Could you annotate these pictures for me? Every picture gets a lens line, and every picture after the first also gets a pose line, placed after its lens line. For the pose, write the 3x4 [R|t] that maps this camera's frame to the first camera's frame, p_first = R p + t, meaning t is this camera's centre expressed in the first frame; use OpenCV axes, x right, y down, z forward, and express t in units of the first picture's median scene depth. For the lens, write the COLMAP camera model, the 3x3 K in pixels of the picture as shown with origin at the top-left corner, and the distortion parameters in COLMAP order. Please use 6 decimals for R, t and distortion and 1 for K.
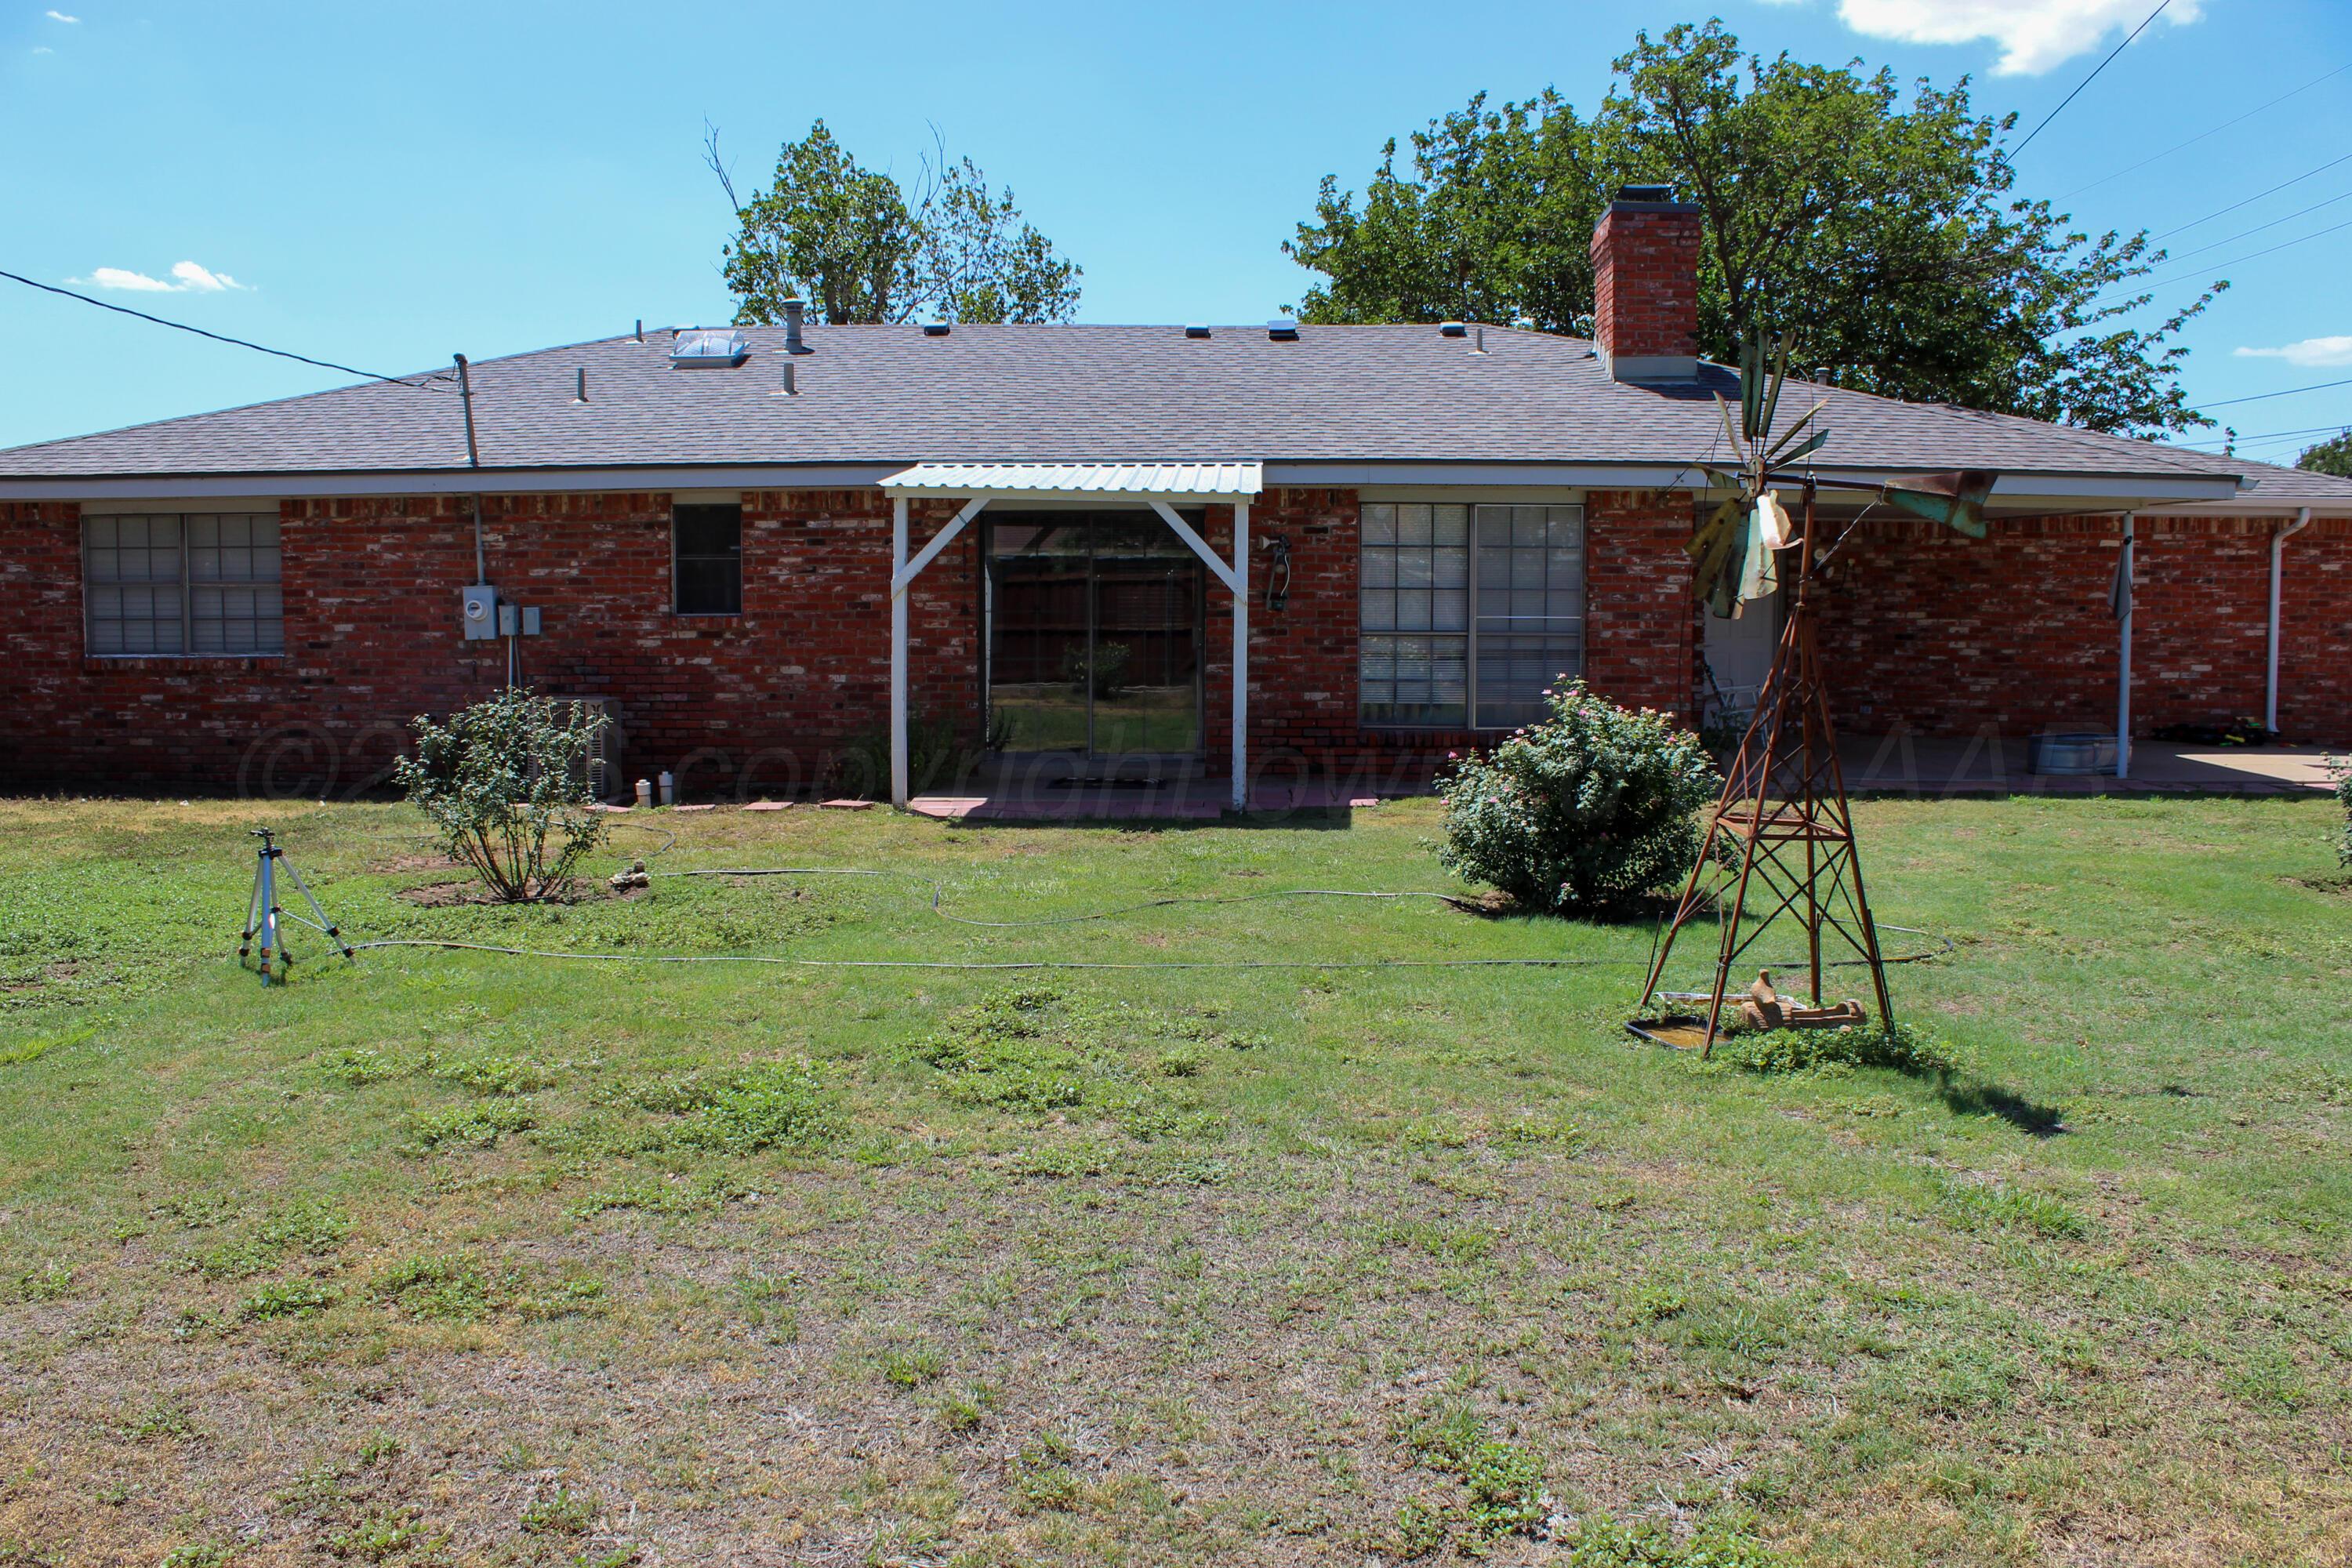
lens RADIAL K [[1978.9, 0, 1176.0], [0, 1978.9, 784.0], [0, 0, 1]] dist [-0.178428, 0.162307]
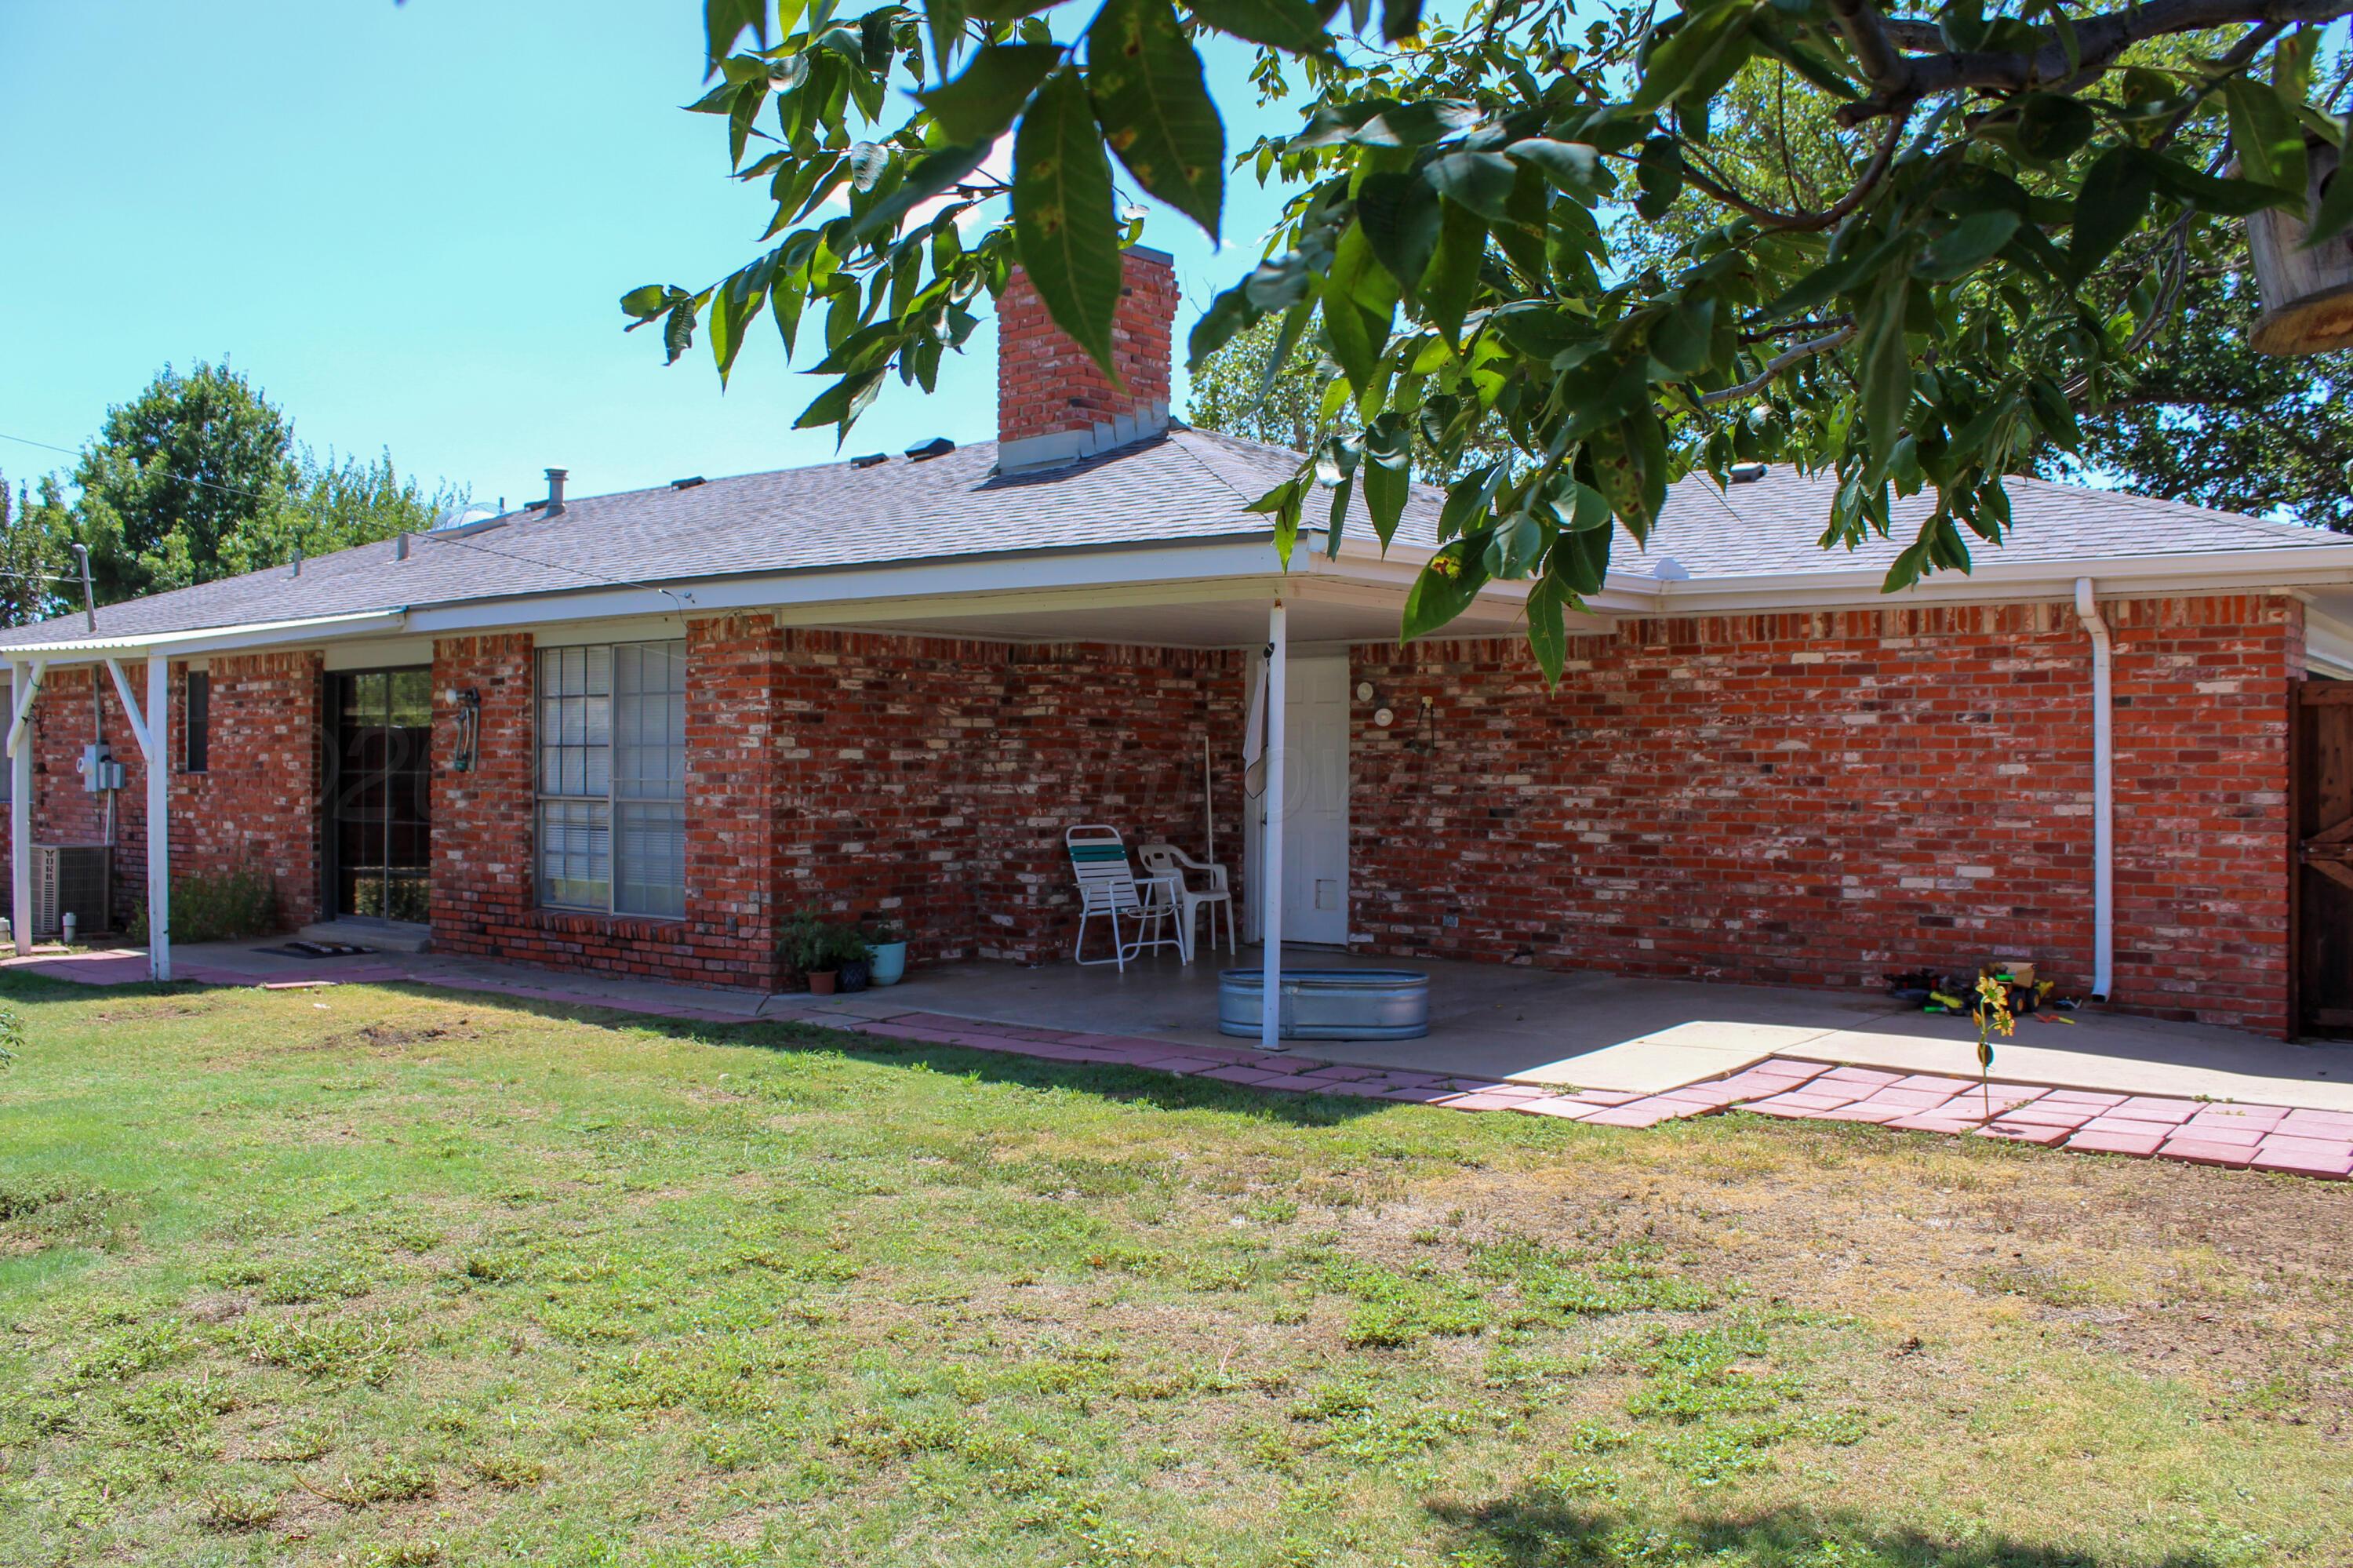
lens RADIAL K [[1979.8, 0, 1176.5], [0, 1979.8, 784.0], [0, 0, 1]] dist [-0.178428, 0.162307]
pose [[0.800231, 0.007517, -0.599644, 0.694599], [-0.059276, 0.996016, -0.066618, -0.034958], [0.596755, 0.088854, 0.797489, 0.402724]]
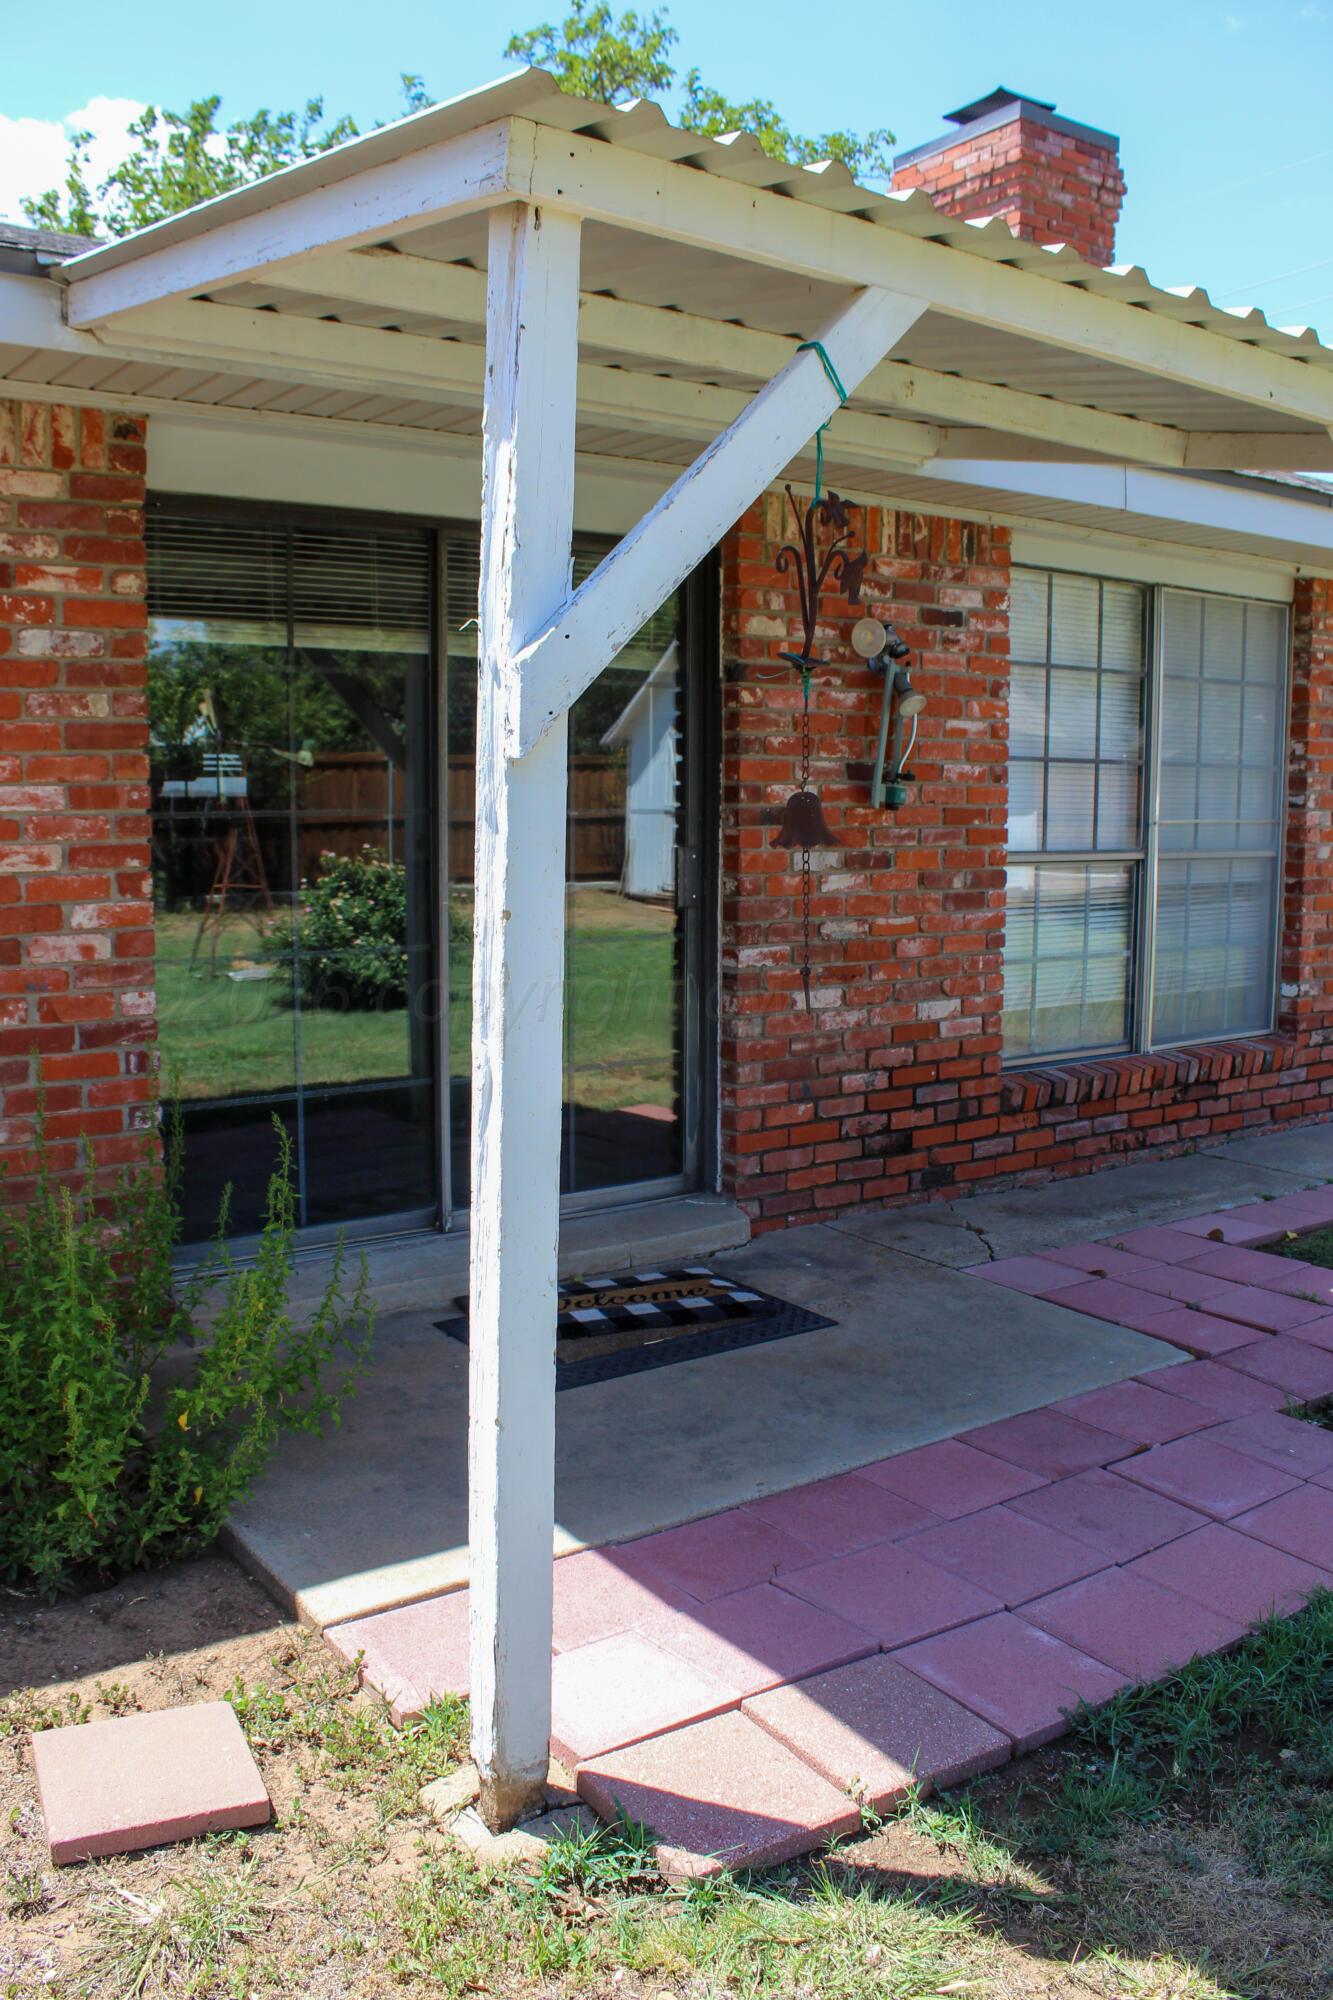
lens RADIAL K [[1682.7, 0, 666.5], [0, 1682.7, 1000.0], [0, 0, 1]] dist [-0.178428, 0.162307]
pose [[0.799747, -0.070837, 0.596144, -0.159120], [0.042656, 0.997209, 0.061269, -0.059145], [-0.598820, -0.023571, 0.800536, 0.619278]]
